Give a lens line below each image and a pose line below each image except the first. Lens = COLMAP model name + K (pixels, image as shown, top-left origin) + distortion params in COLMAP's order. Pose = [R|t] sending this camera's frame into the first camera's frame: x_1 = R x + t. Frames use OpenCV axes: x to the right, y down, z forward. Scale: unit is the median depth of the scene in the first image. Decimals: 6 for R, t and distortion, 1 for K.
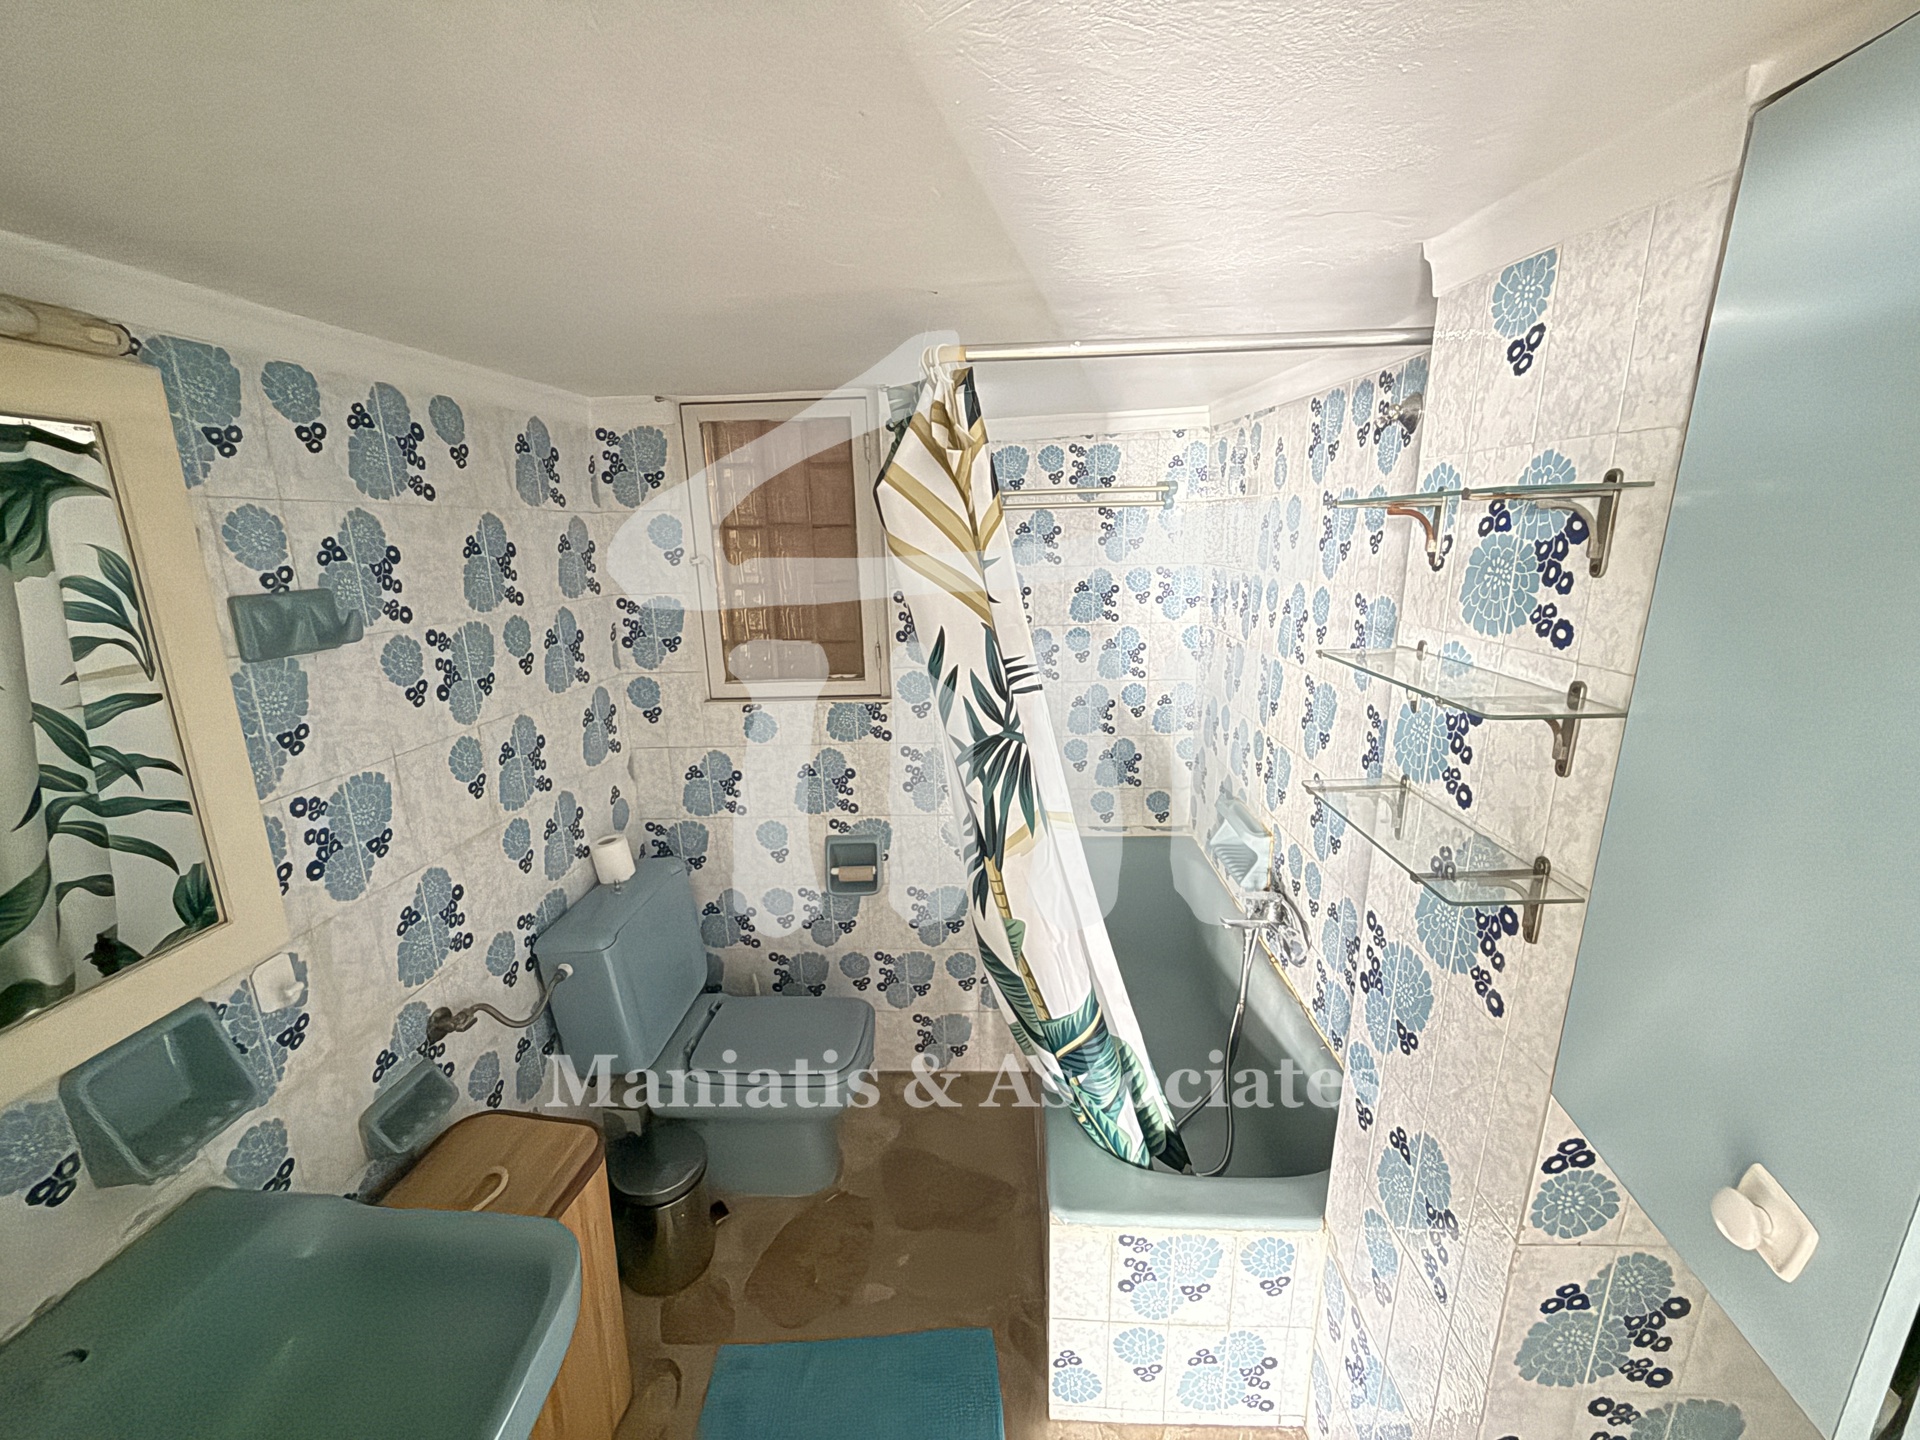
lens RADIAL K [[761.0, 0, 951.1], [0, 761.0, 715.8], [0, 0, 1]] dist [-0.001362, 0.000286]
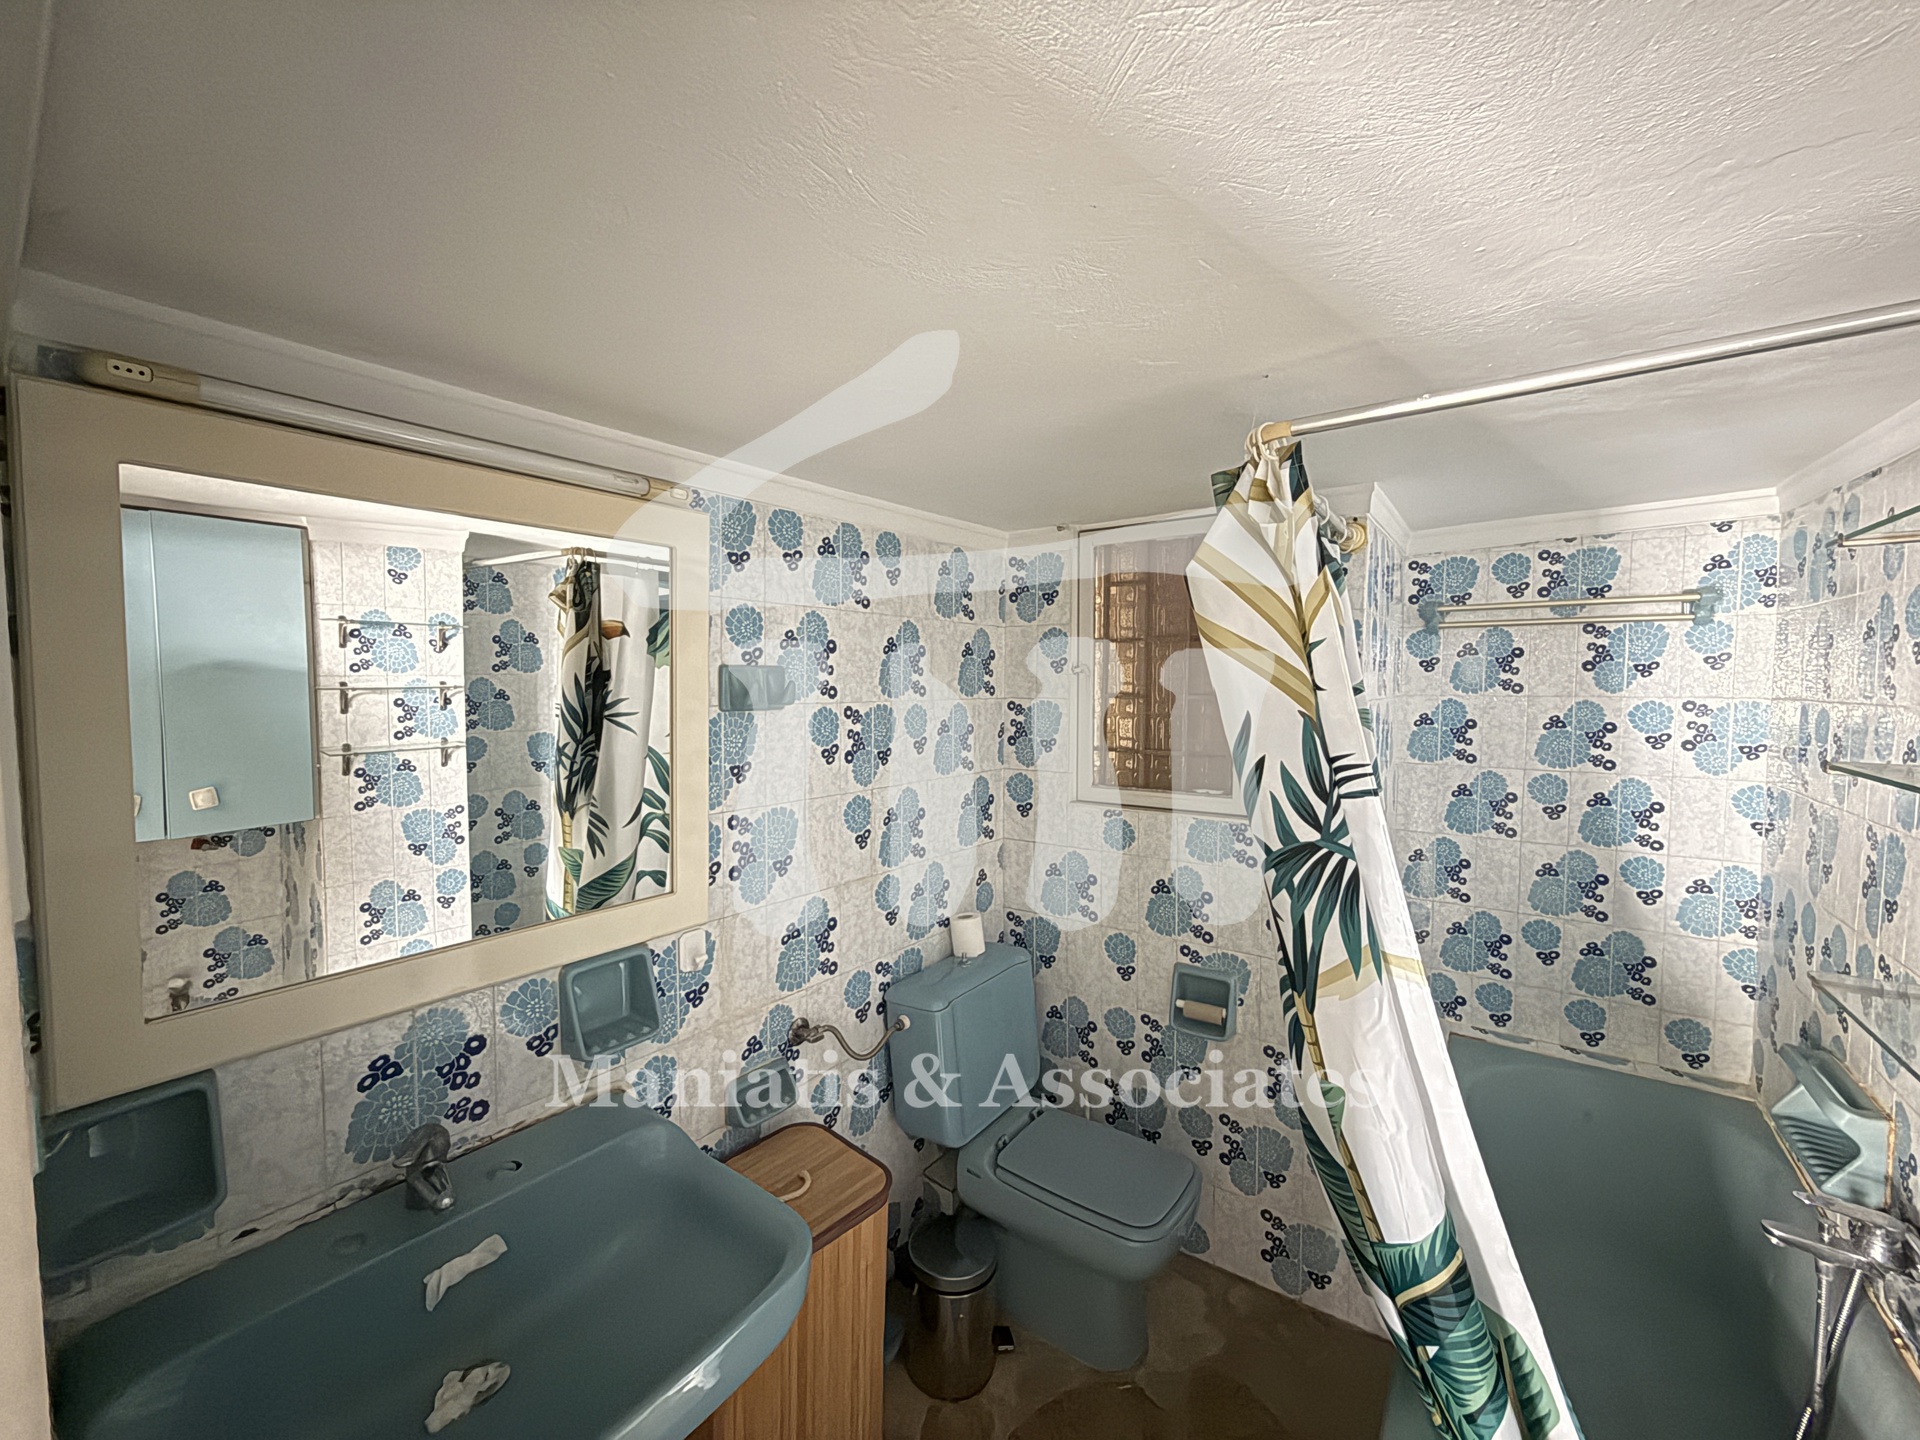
lens RADIAL K [[761.0, 0, 954.5], [0, 761.0, 718.3], [0, 0, 1]] dist [-0.001362, 0.000286]
pose [[0.839829, 0.050793, -0.540469, 0.128553], [-0.149595, 0.978718, -0.140475, 0.050112], [0.521832, 0.198827, 0.829554, 0.039825]]
